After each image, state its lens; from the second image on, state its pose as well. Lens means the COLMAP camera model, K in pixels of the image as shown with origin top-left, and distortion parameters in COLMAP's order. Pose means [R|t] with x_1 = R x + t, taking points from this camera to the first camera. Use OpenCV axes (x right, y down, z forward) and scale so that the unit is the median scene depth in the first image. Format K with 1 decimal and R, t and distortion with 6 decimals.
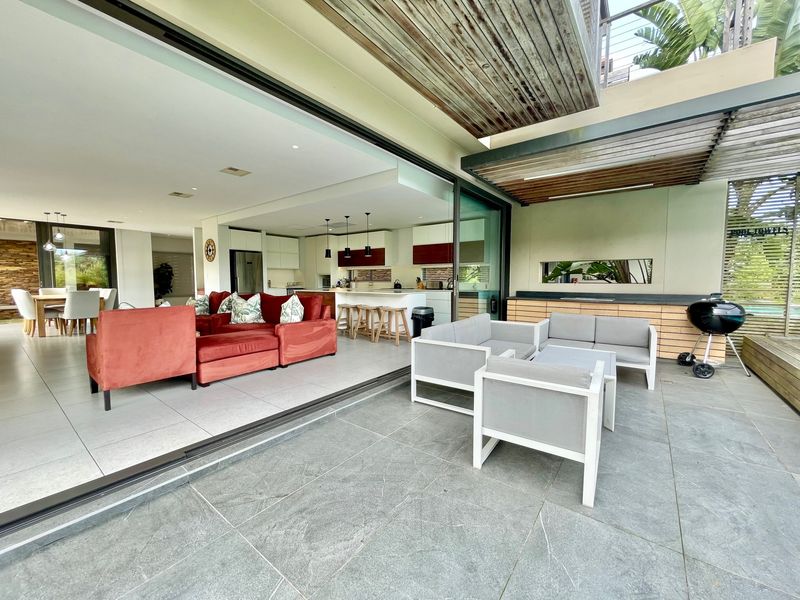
lens RADIAL K [[322.7, 0, 398.8], [0, 322.7, 301.2], [0, 0, 1]] dist [-0.002386, 0.000031]
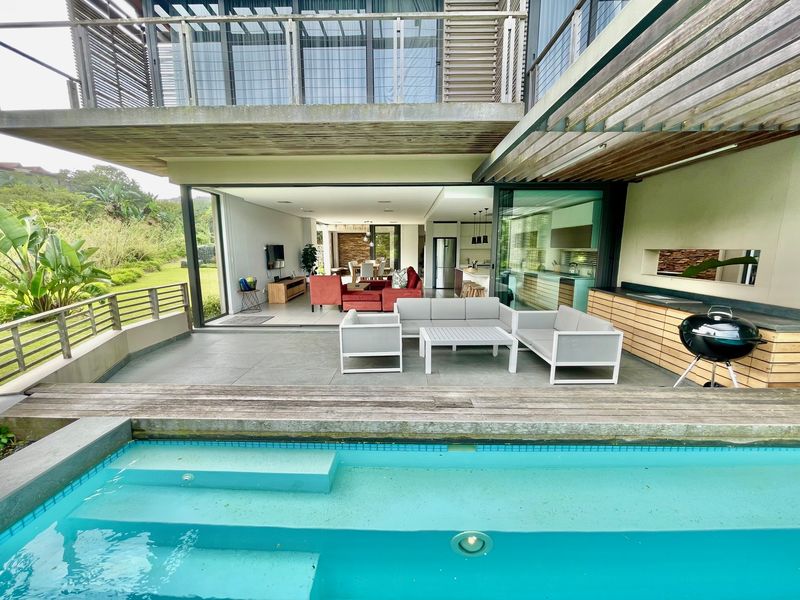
lens RADIAL K [[322.7, 0, 398.8], [0, 322.7, 301.2], [0, 0, 1]] dist [-0.002386, 0.000031]
pose [[0.595229, 0.130548, -0.792881, 0.724380], [-0.054458, 0.991000, 0.122285, -0.054108], [0.801709, -0.029609, 0.596981, -0.015870]]
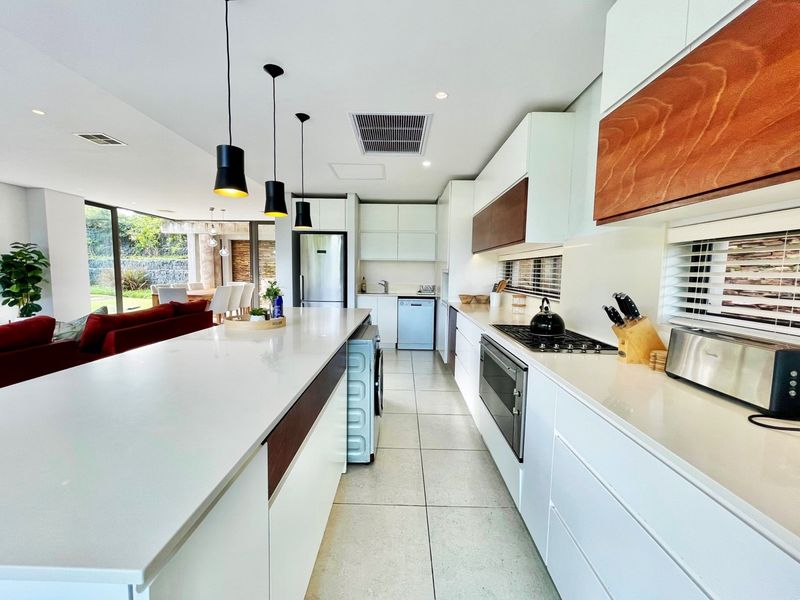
lens RADIAL K [[322.7, 0, 398.8], [0, 322.7, 301.2], [0, 0, 1]] dist [-0.002386, 0.000031]
pose [[0.601992, 0.084333, -0.794037, 0.154173], [-0.073772, 0.996028, 0.049856, -0.085155], [0.795087, 0.028564, 0.605822, 0.963811]]
